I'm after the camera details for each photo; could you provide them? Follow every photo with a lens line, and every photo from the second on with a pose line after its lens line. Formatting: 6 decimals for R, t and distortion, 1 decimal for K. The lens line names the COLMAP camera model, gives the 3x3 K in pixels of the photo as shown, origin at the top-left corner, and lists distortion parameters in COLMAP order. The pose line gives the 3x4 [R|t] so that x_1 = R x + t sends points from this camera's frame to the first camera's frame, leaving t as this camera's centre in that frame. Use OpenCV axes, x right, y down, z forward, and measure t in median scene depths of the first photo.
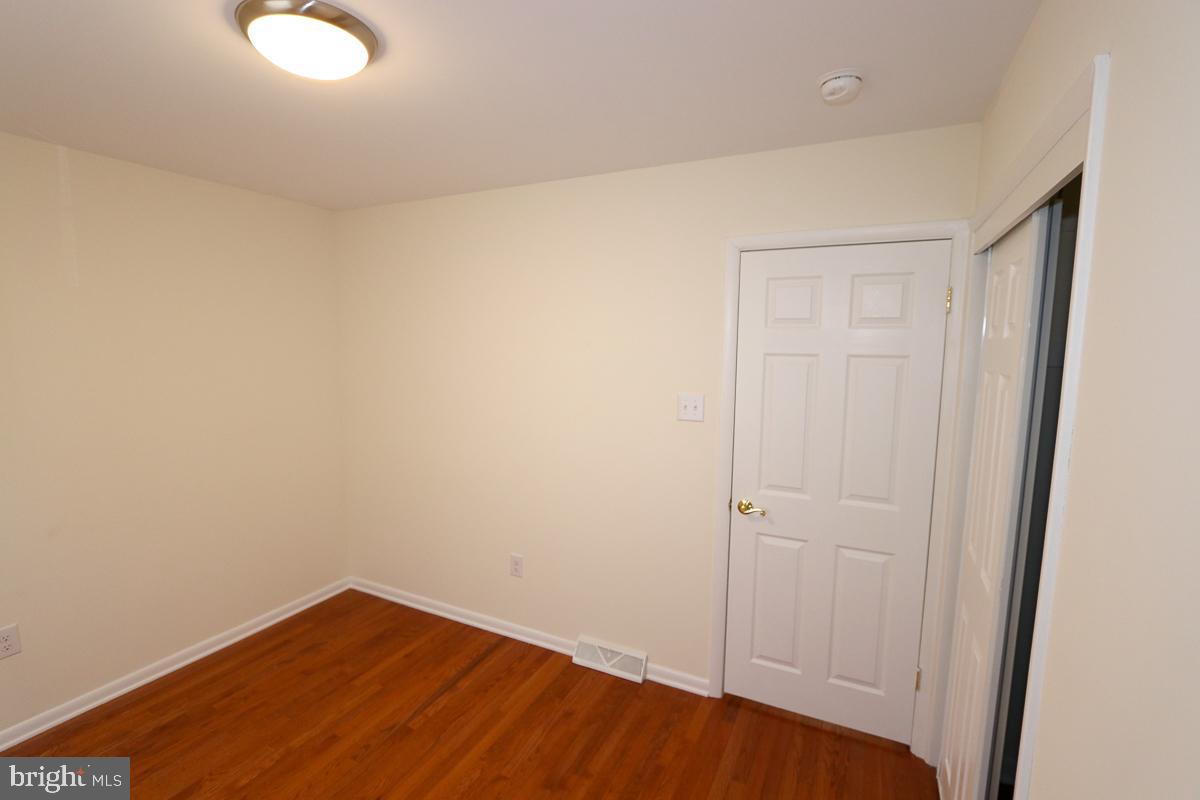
lens RADIAL K [[551.0, 0, 597.8], [0, 551.0, 395.9], [0, 0, 1]] dist [-0.018137, 0.002714]
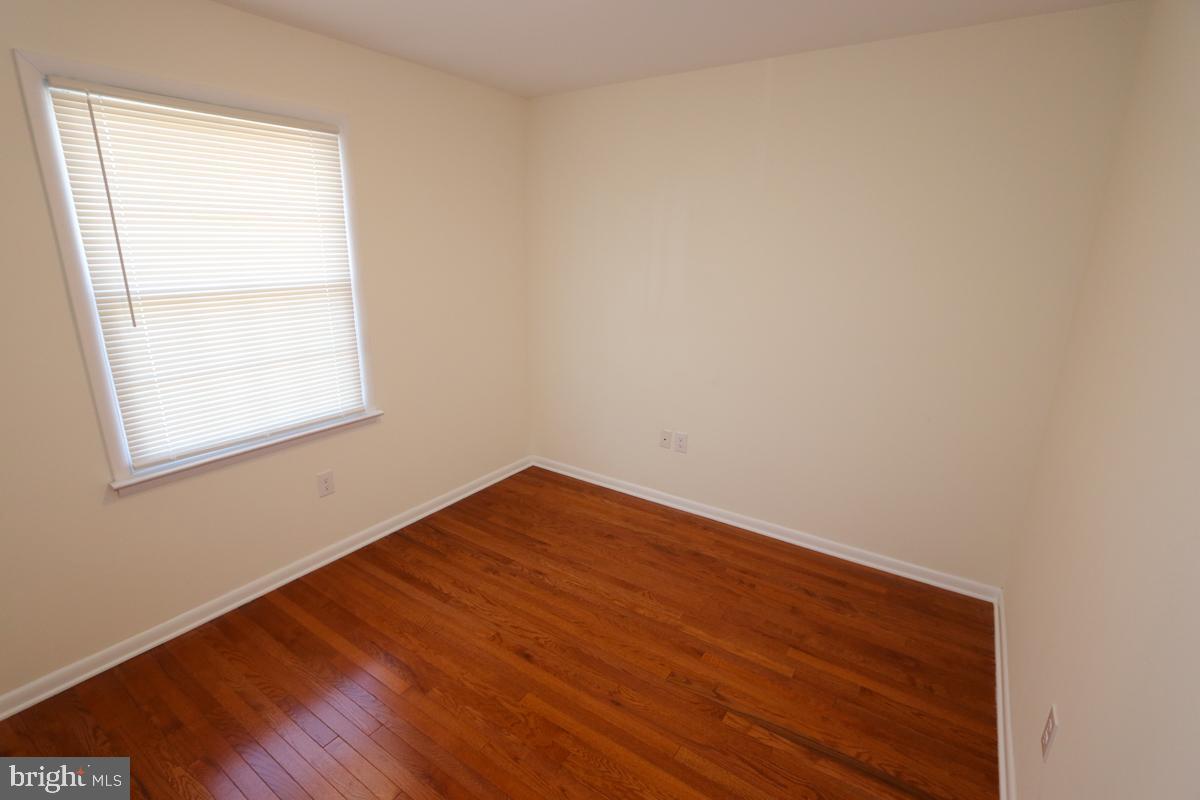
lens RADIAL K [[551.0, 0, 586.4], [0, 551.0, 402.1], [0, 0, 1]] dist [-0.018137, 0.002714]
pose [[-0.144983, 0.262524, -0.953971, 0.325174], [-0.116908, 0.952859, 0.279986, -0.043818], [0.982503, 0.152120, -0.107457, 0.765098]]
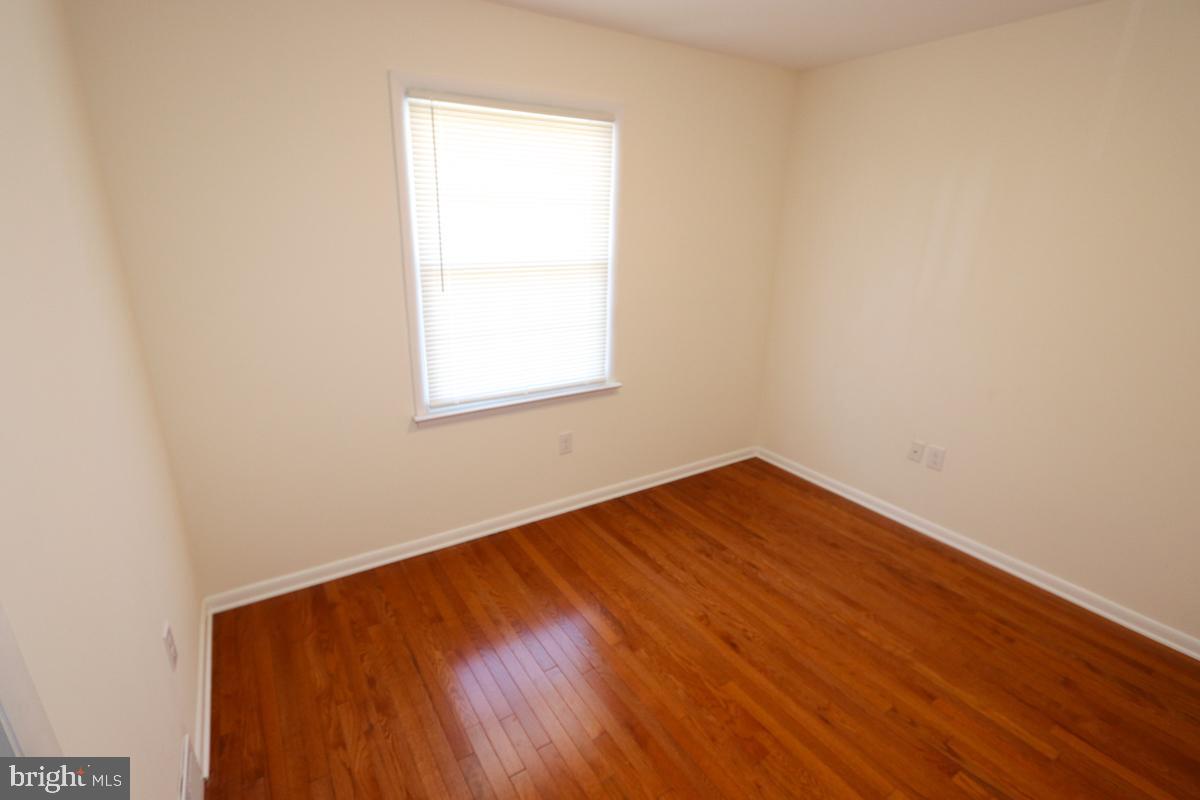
lens RADIAL K [[551.0, 0, 588.1], [0, 551.0, 402.8], [0, 0, 1]] dist [-0.018137, 0.002714]
pose [[-0.523301, 0.248818, -0.815012, 0.346449], [-0.110545, 0.928518, 0.354450, -0.042692], [0.844947, 0.275580, -0.458389, 0.738417]]
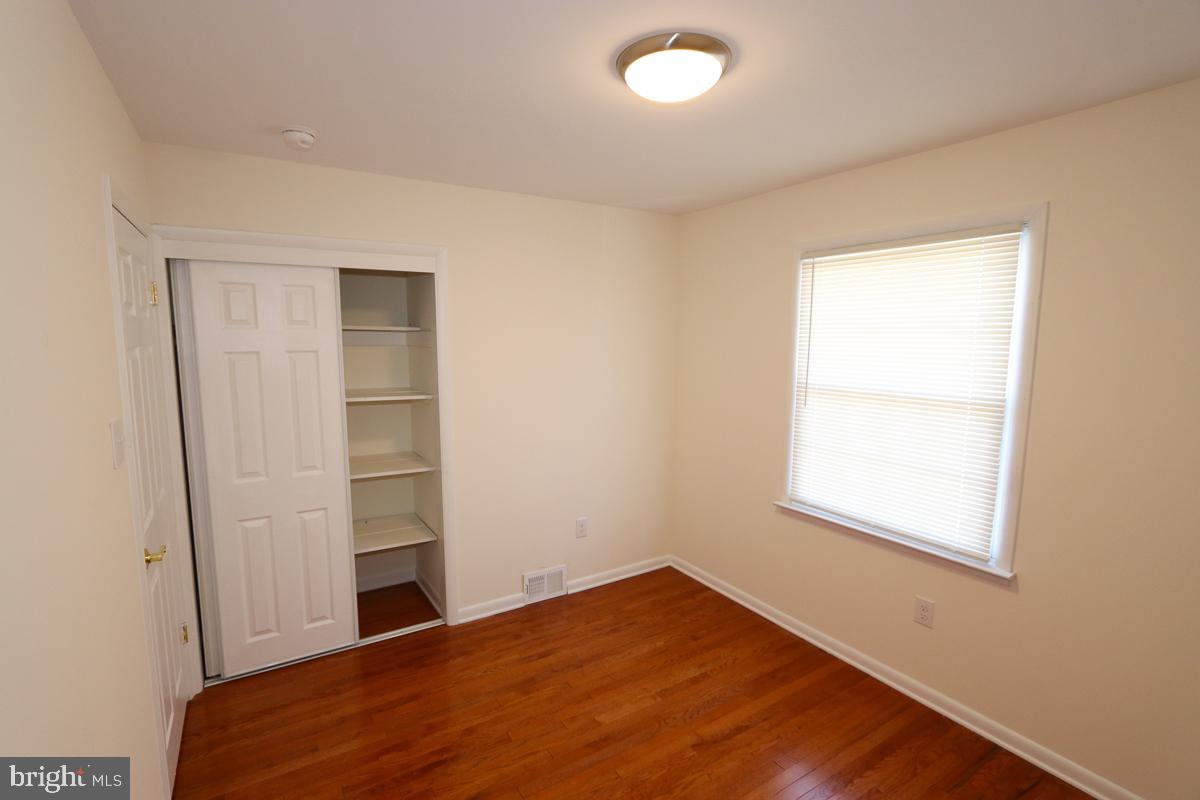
lens RADIAL K [[551.0, 0, 586.8], [0, 551.0, 404.7], [0, 0, 1]] dist [-0.018137, 0.002714]
pose [[-0.846468, -0.085481, 0.525533, -0.569526], [0.036054, 0.975561, 0.216752, -0.121162], [-0.531218, 0.202421, -0.822699, 1.216910]]
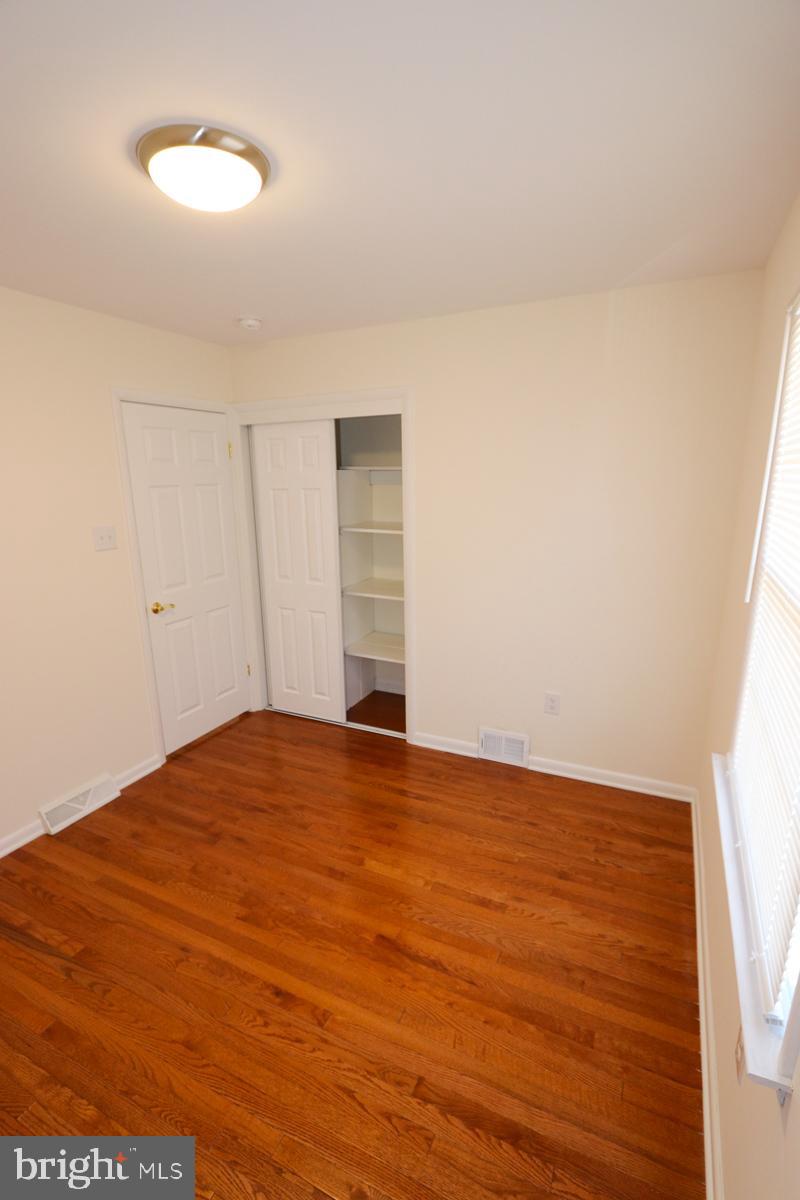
lens RADIAL K [[551.0, 0, 398.9], [0, 551.0, 598.0], [0, 0, 1]] dist [-0.018137, 0.002714]
pose [[-0.009631, -0.231105, 0.972881, -0.972869], [0.113407, 0.966397, 0.230687, -0.052112], [-0.993502, 0.112553, 0.016902, 0.410462]]
